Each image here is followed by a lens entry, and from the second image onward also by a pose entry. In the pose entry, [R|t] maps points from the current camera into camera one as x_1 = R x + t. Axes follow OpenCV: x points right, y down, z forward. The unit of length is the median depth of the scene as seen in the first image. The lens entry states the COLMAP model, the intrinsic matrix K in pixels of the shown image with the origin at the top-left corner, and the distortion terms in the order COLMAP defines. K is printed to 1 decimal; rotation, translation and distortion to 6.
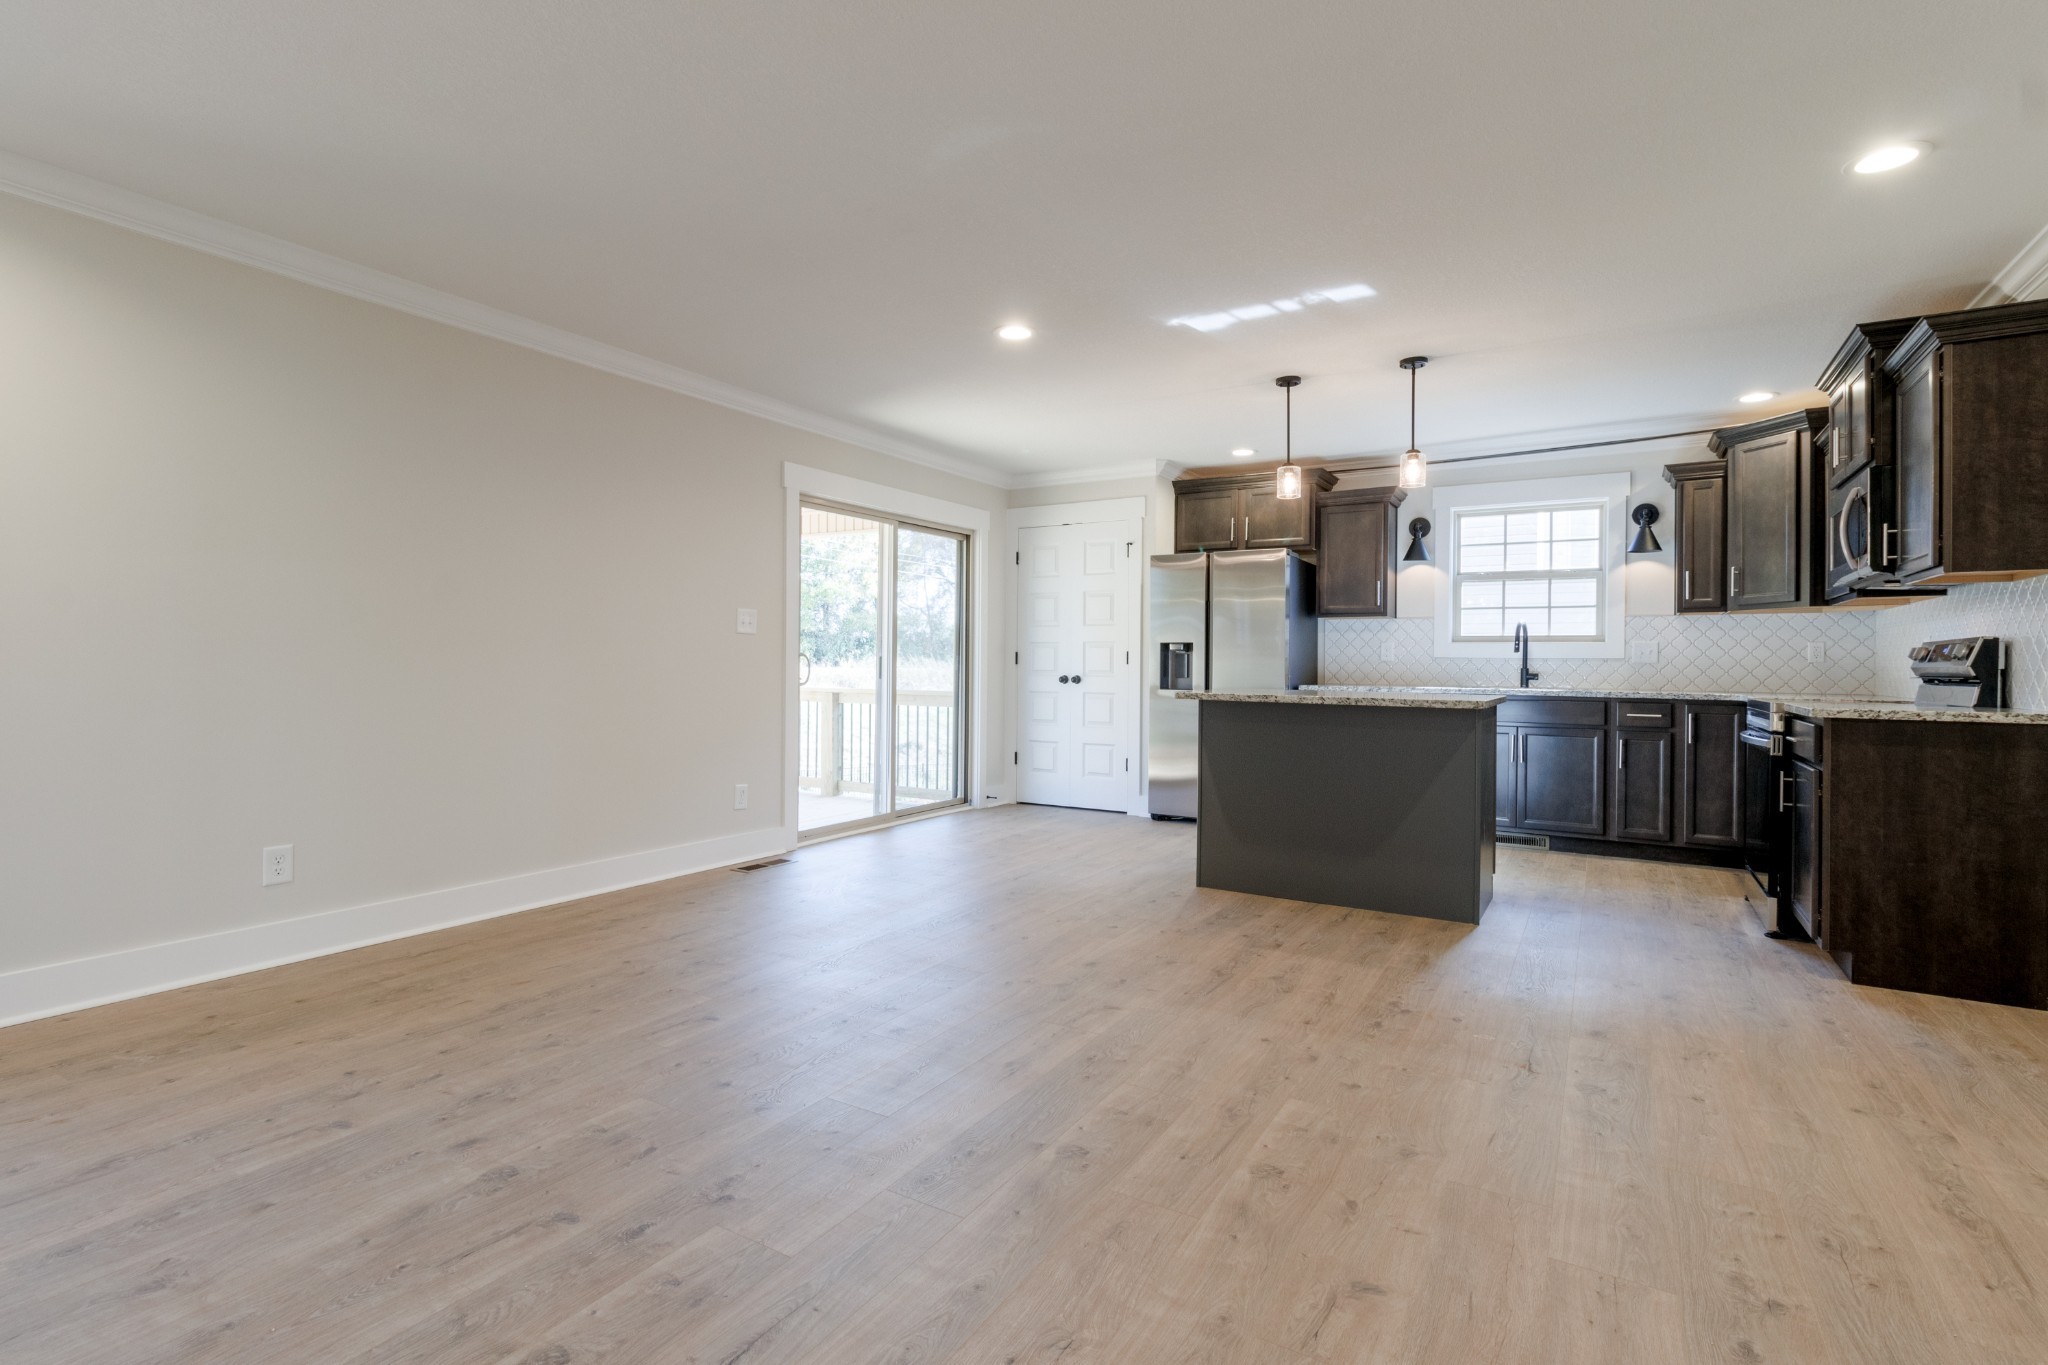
lens RADIAL K [[961.5, 0, 1037.5], [0, 961.5, 658.1], [0, 0, 1]] dist [0.002843, 0.000489]
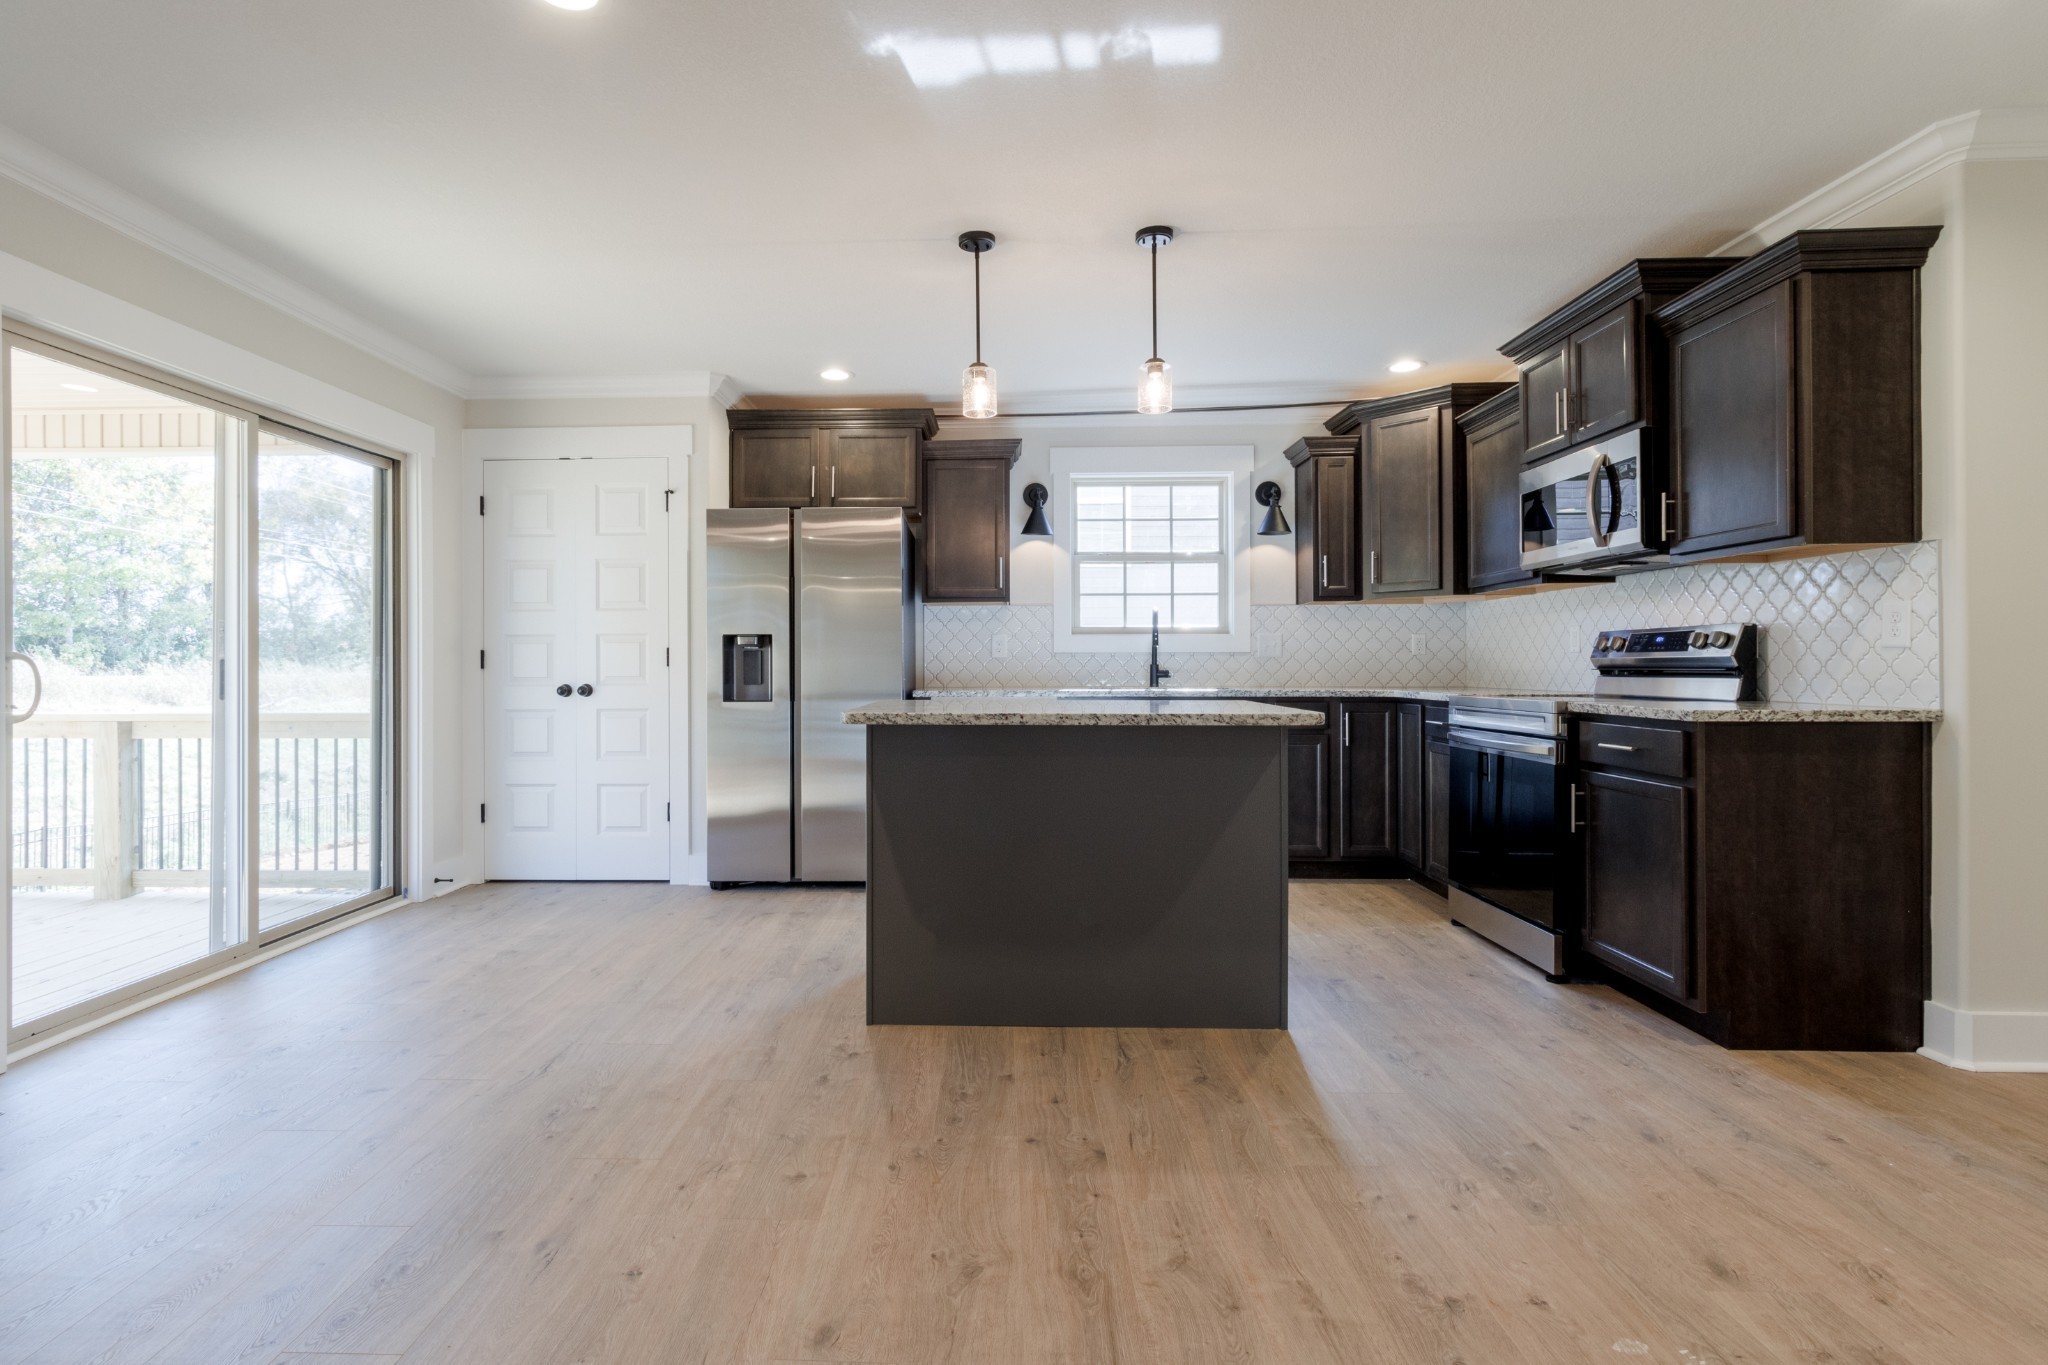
lens RADIAL K [[961.5, 0, 961.9], [0, 961.5, 661.9], [0, 0, 1]] dist [0.002843, 0.000489]
pose [[0.879066, -0.011969, 0.476551, -0.061732], [0.009793, 0.999927, 0.007049, 0.000417], [-0.476600, -0.001530, 0.879119, 0.361984]]
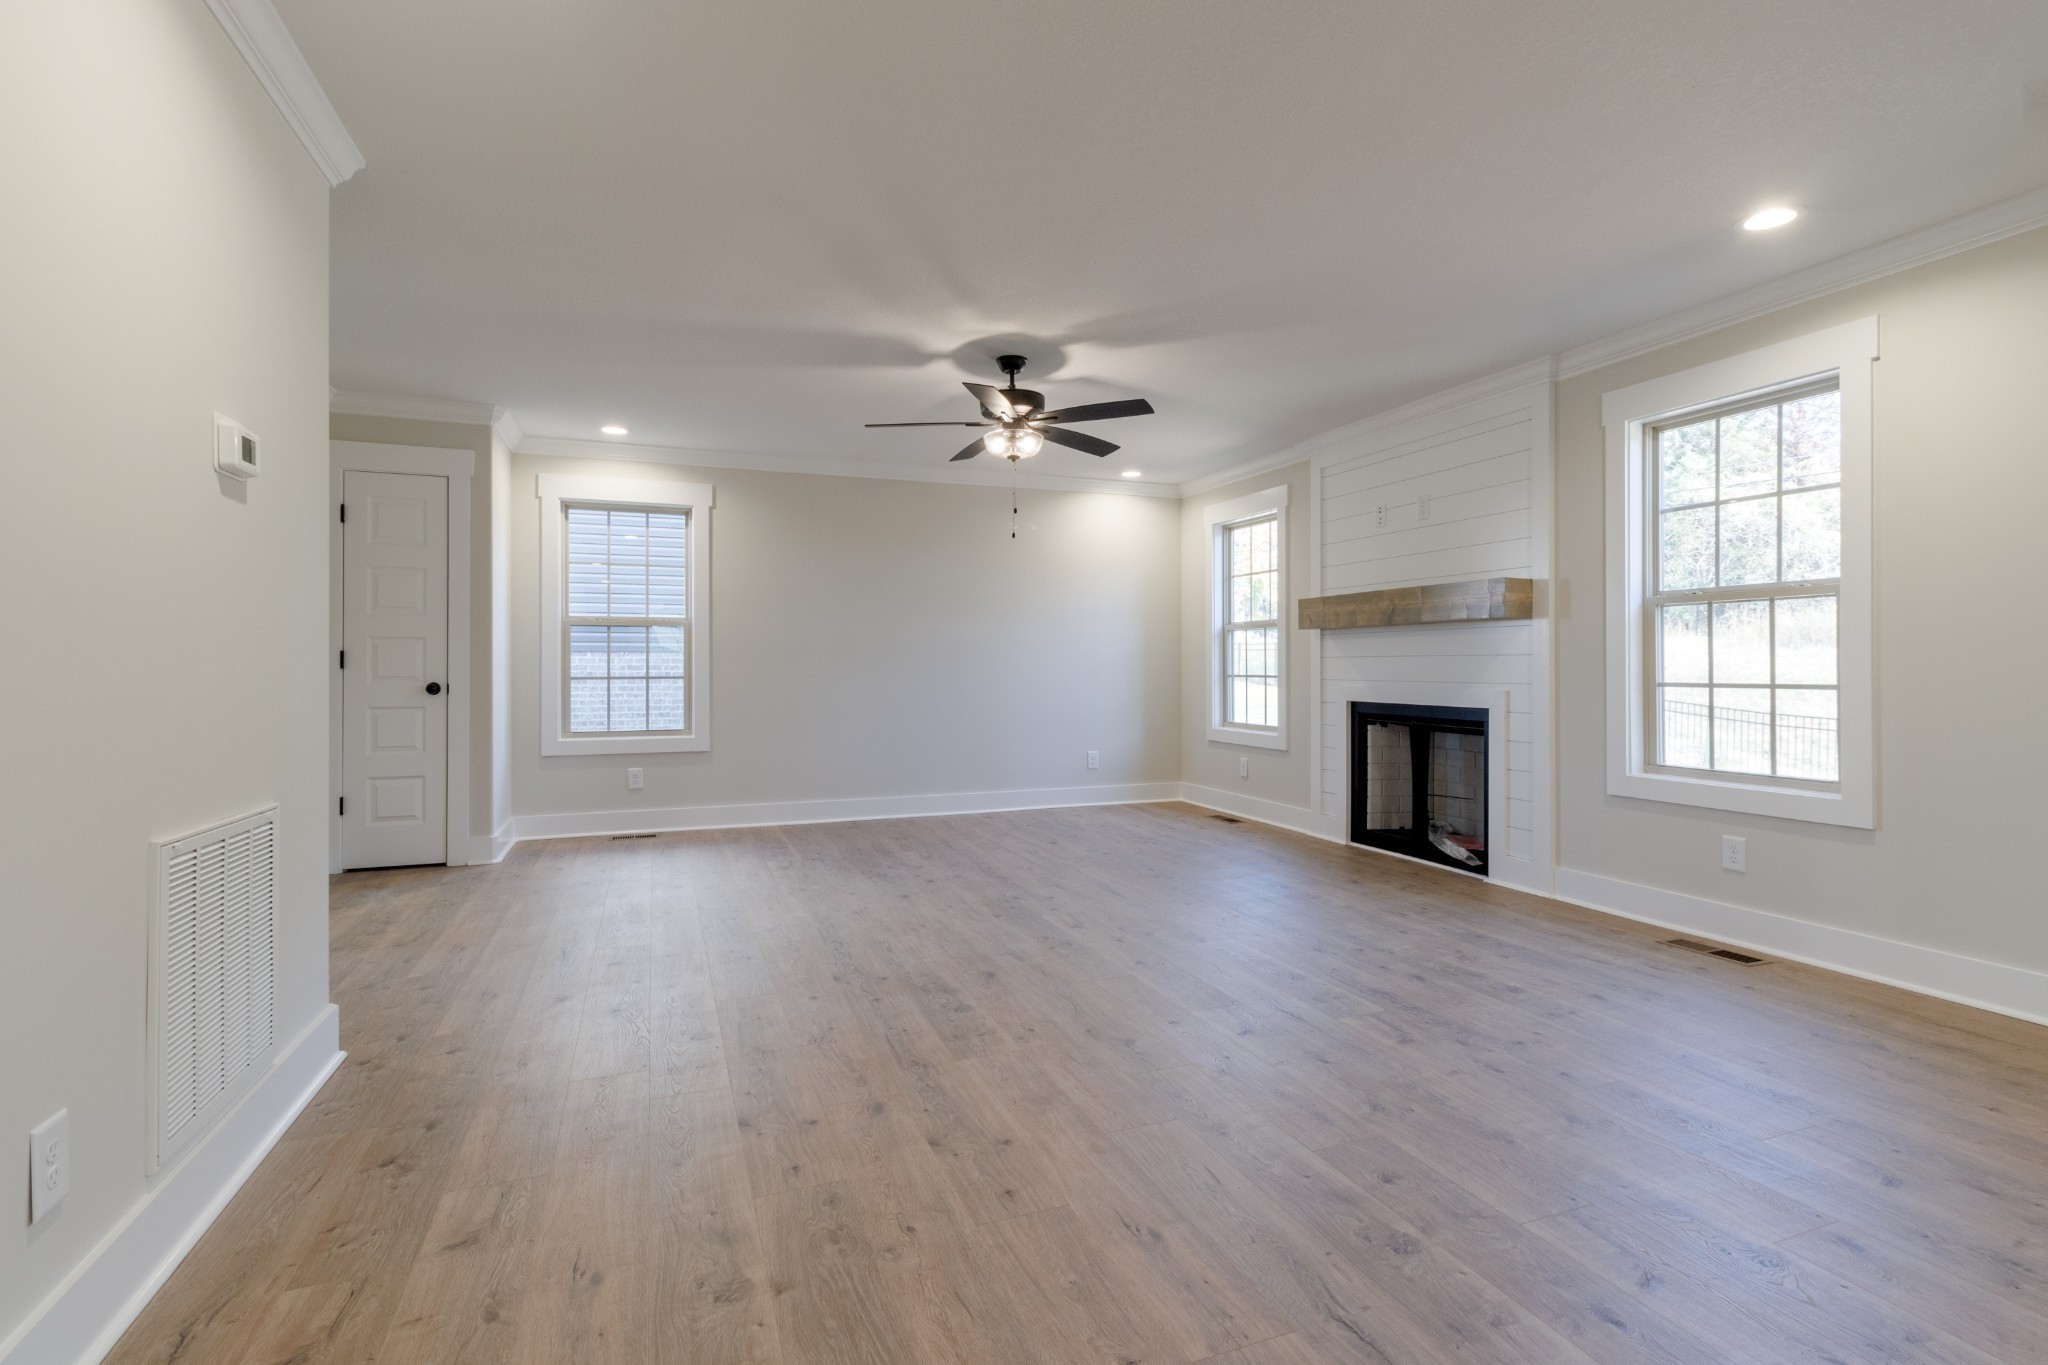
lens RADIAL K [[961.5, 0, 1030.3], [0, 961.5, 656.1], [0, 0, 1]] dist [0.002843, 0.000489]
pose [[-0.614430, -0.018361, -0.788758, 0.204508], [-0.002423, 0.999768, -0.021385, 0.005088], [0.788968, -0.011228, -0.614332, 0.379857]]
